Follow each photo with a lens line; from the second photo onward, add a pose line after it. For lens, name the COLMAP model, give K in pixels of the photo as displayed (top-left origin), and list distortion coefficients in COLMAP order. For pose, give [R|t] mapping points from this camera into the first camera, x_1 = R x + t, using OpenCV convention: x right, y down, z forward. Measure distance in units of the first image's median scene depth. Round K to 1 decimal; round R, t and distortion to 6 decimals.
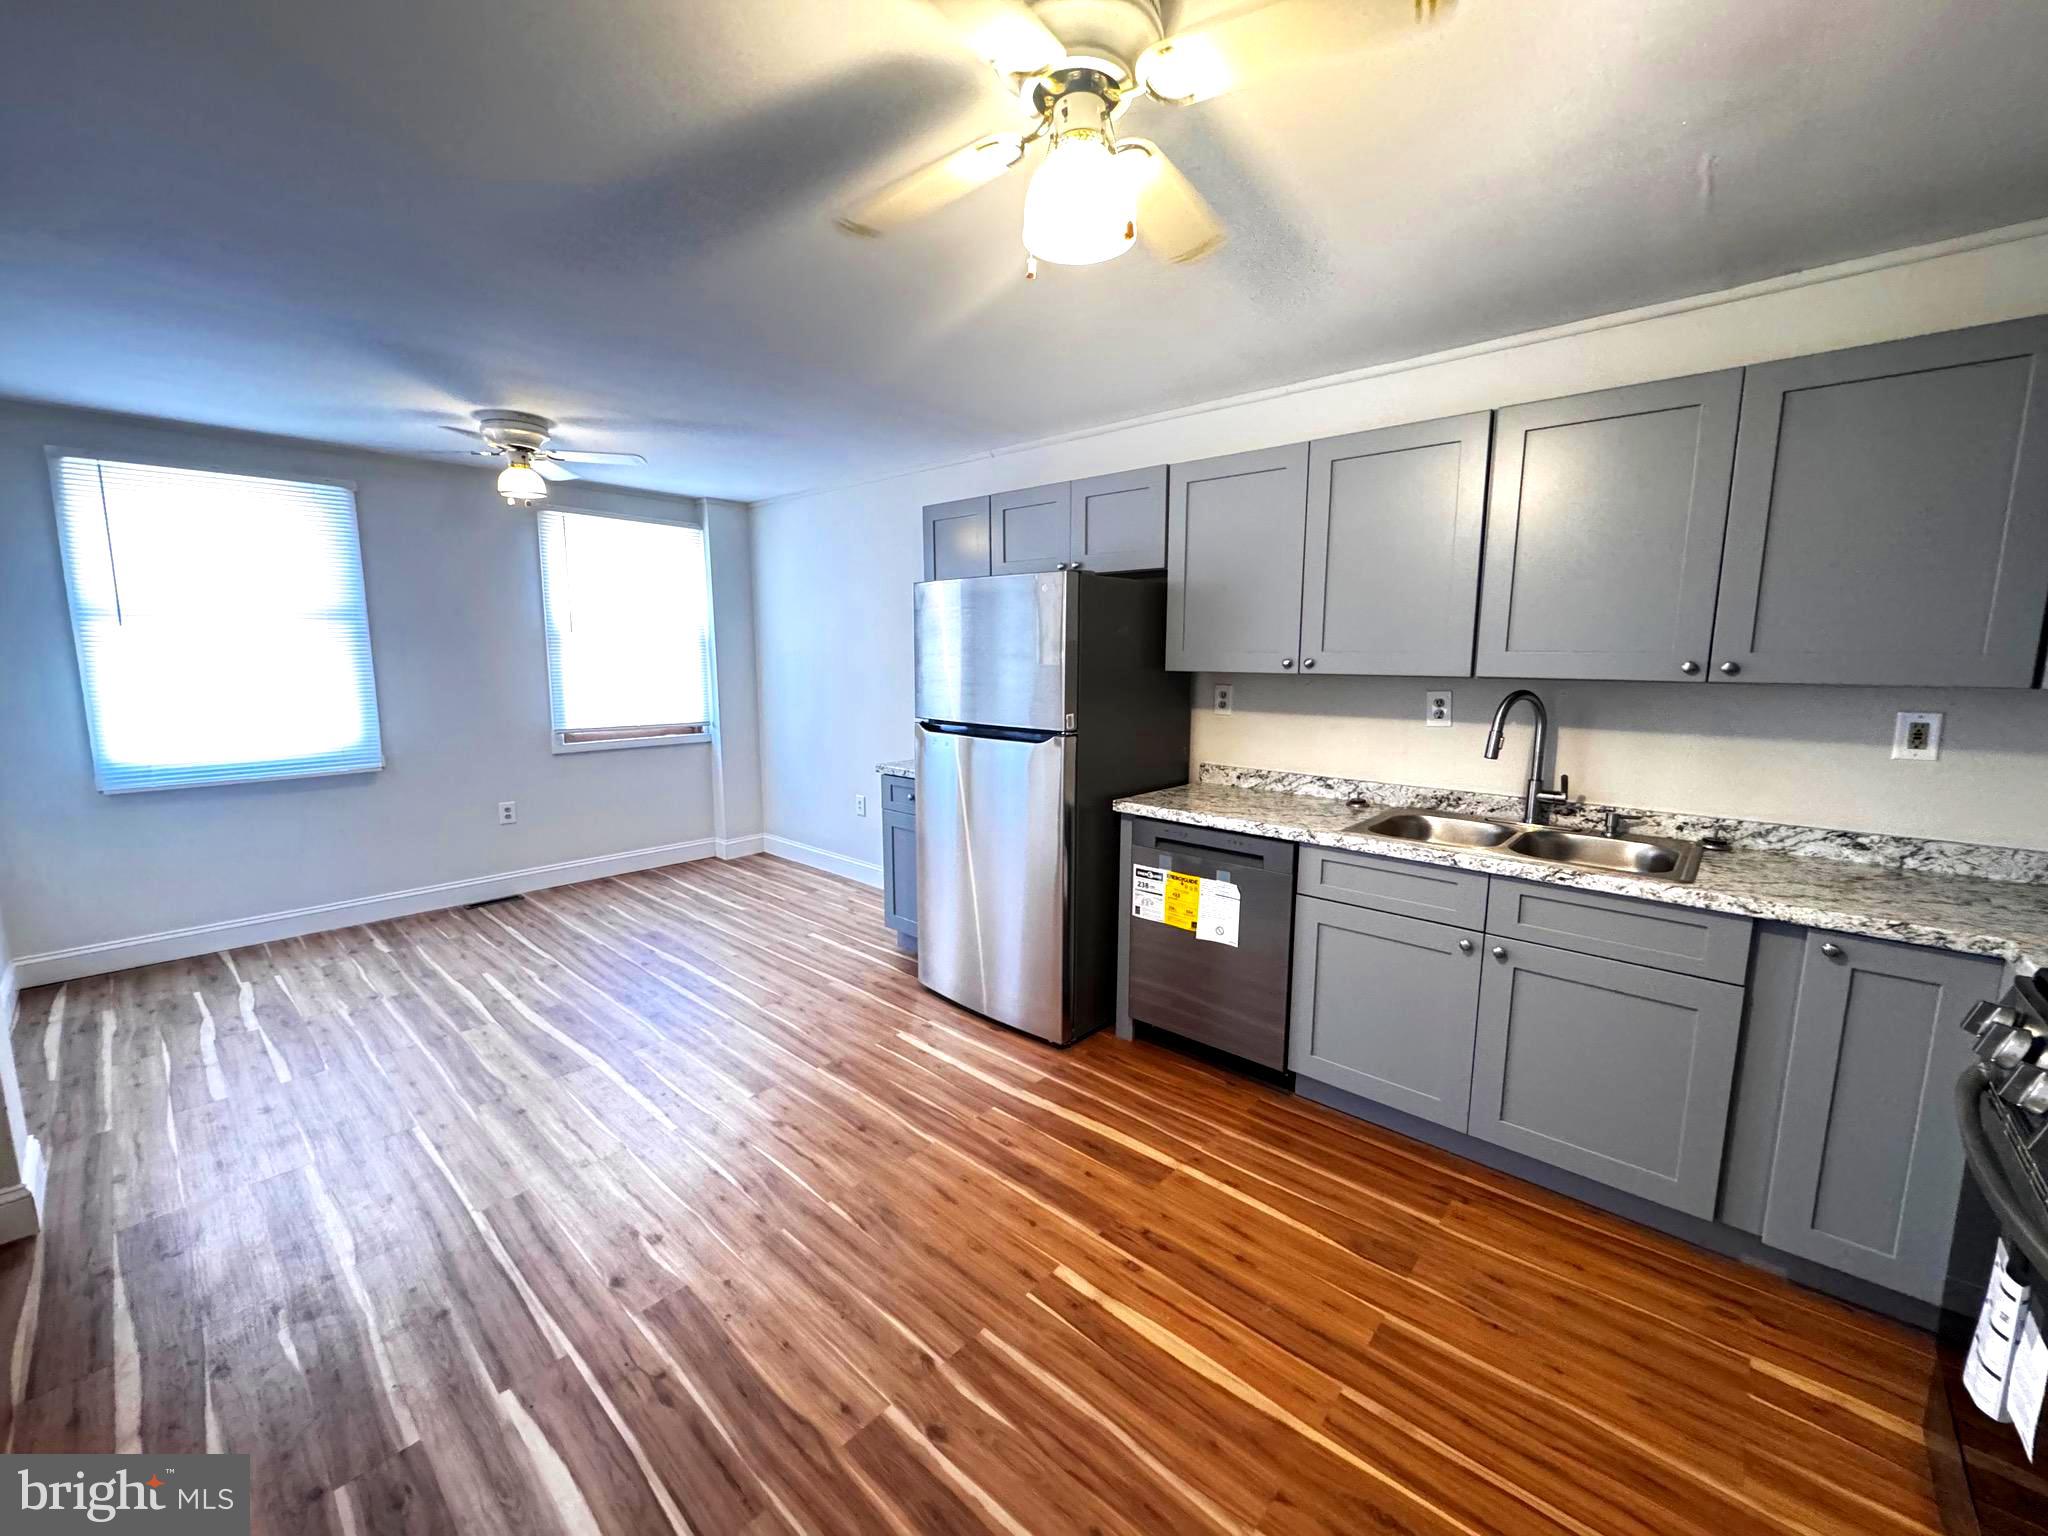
lens RADIAL K [[811.9, 0, 1020.9], [0, 811.9, 763.4], [0, 0, 1]] dist [-0.005612, 0.000224]
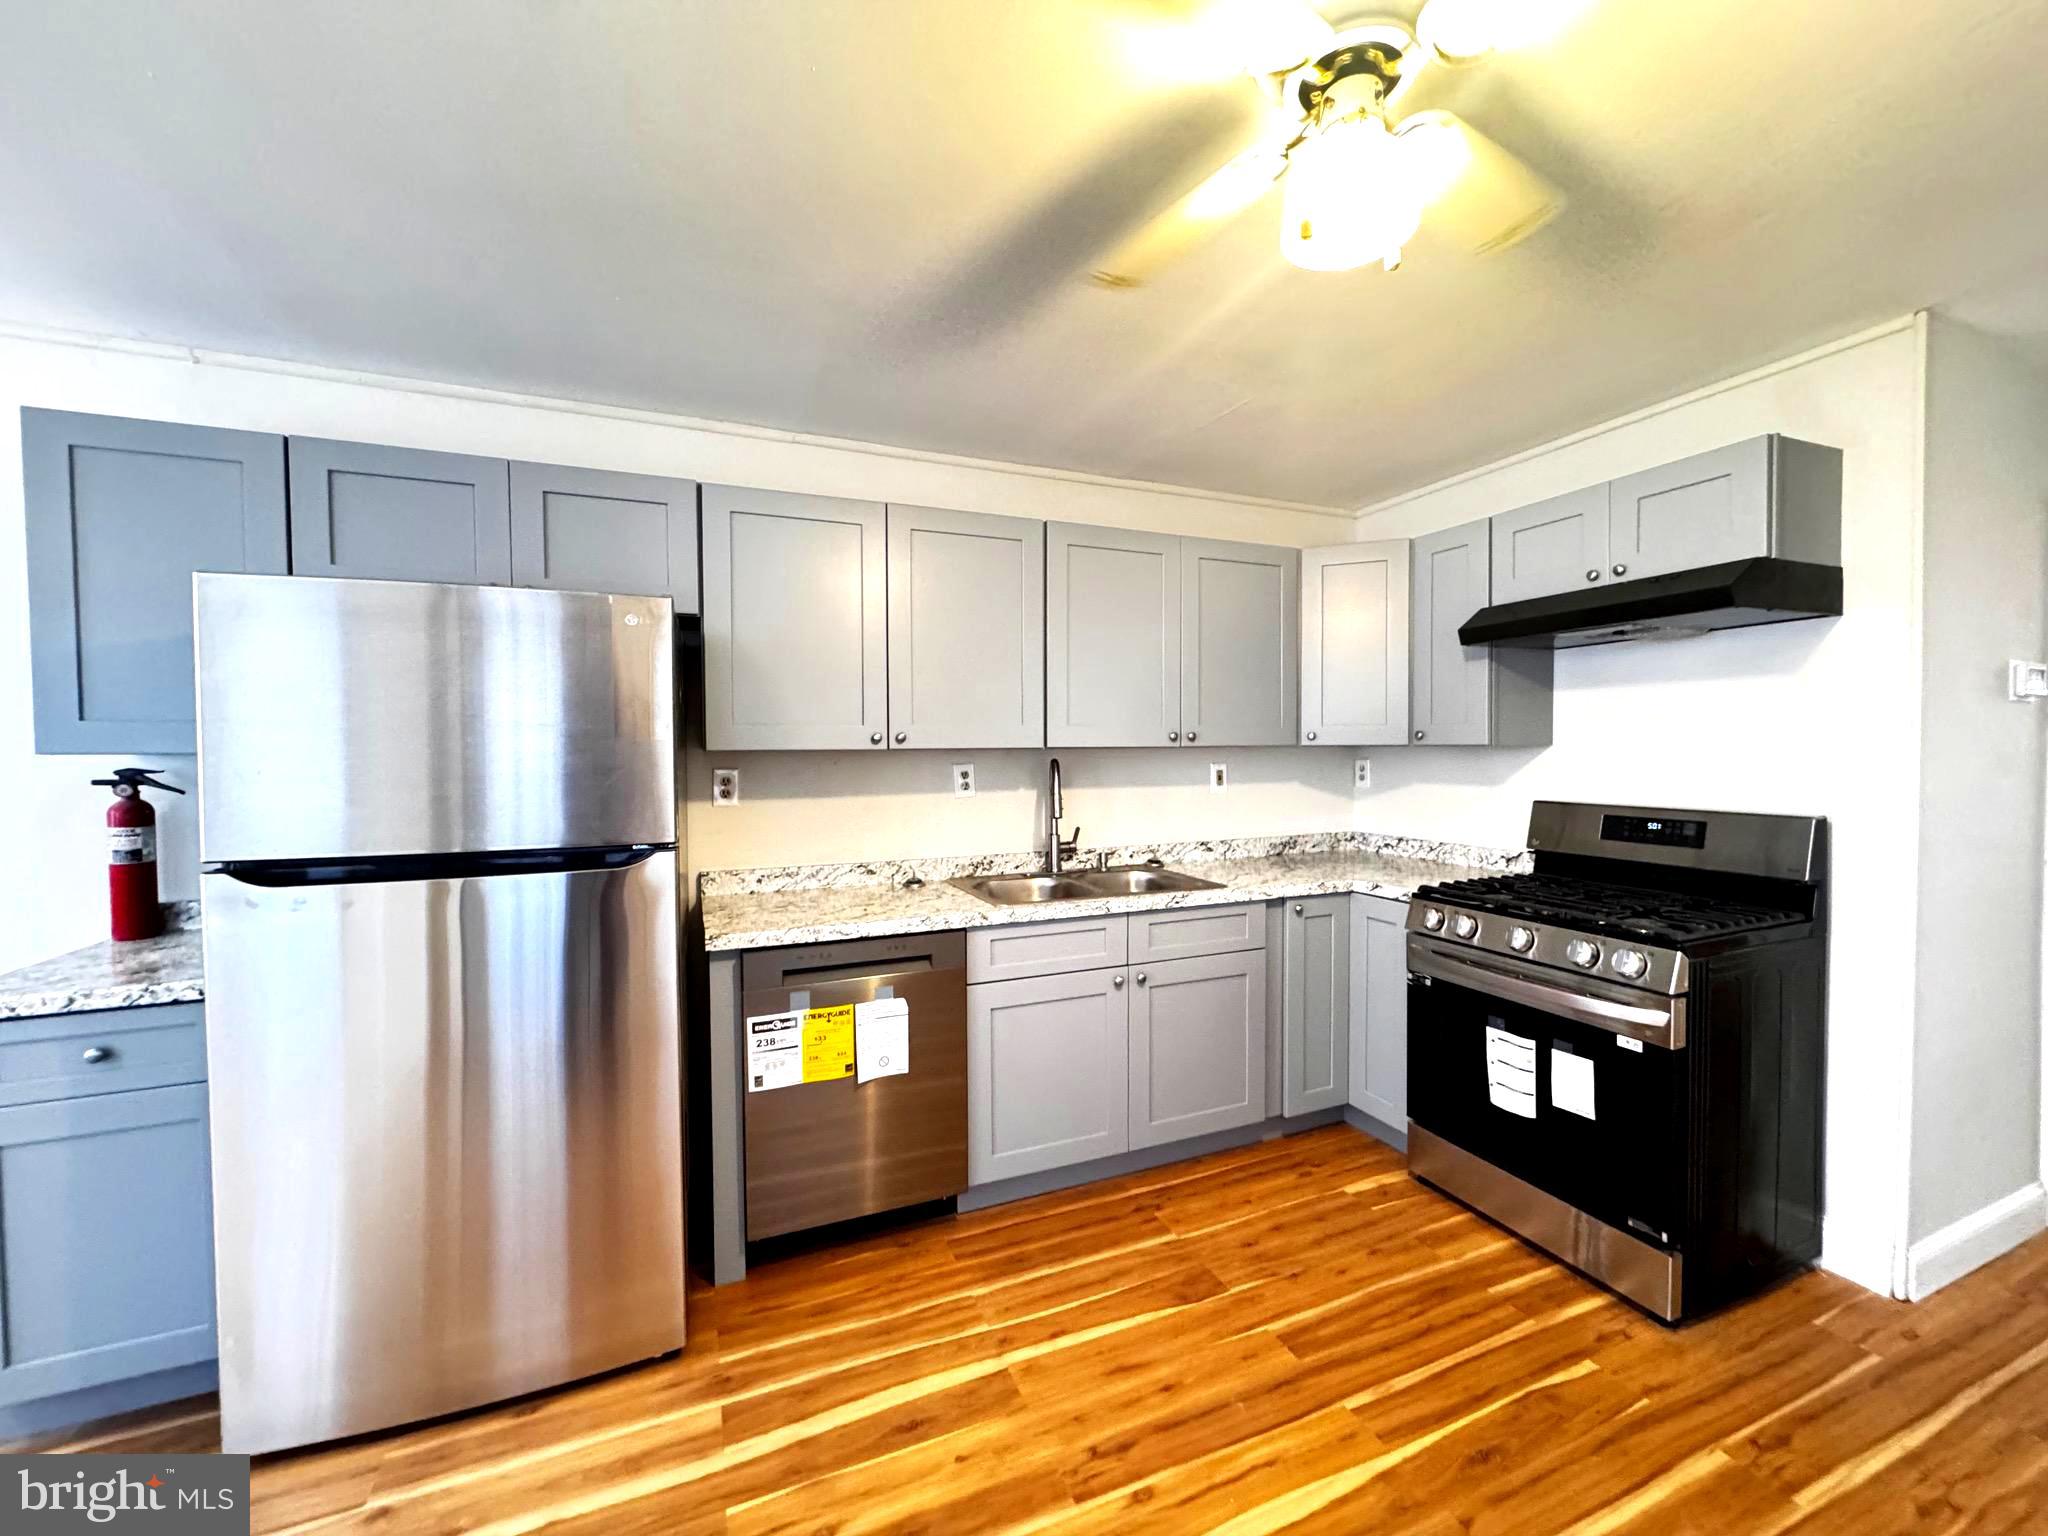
lens RADIAL K [[811.9, 0, 1020.9], [0, 811.9, 763.4], [0, 0, 1]] dist [-0.005612, 0.000224]
pose [[0.426519, -0.024821, 0.904138, -0.510808], [0.131007, 0.990777, -0.034601, -0.053434], [-0.894941, 0.133206, 0.425837, 0.585264]]
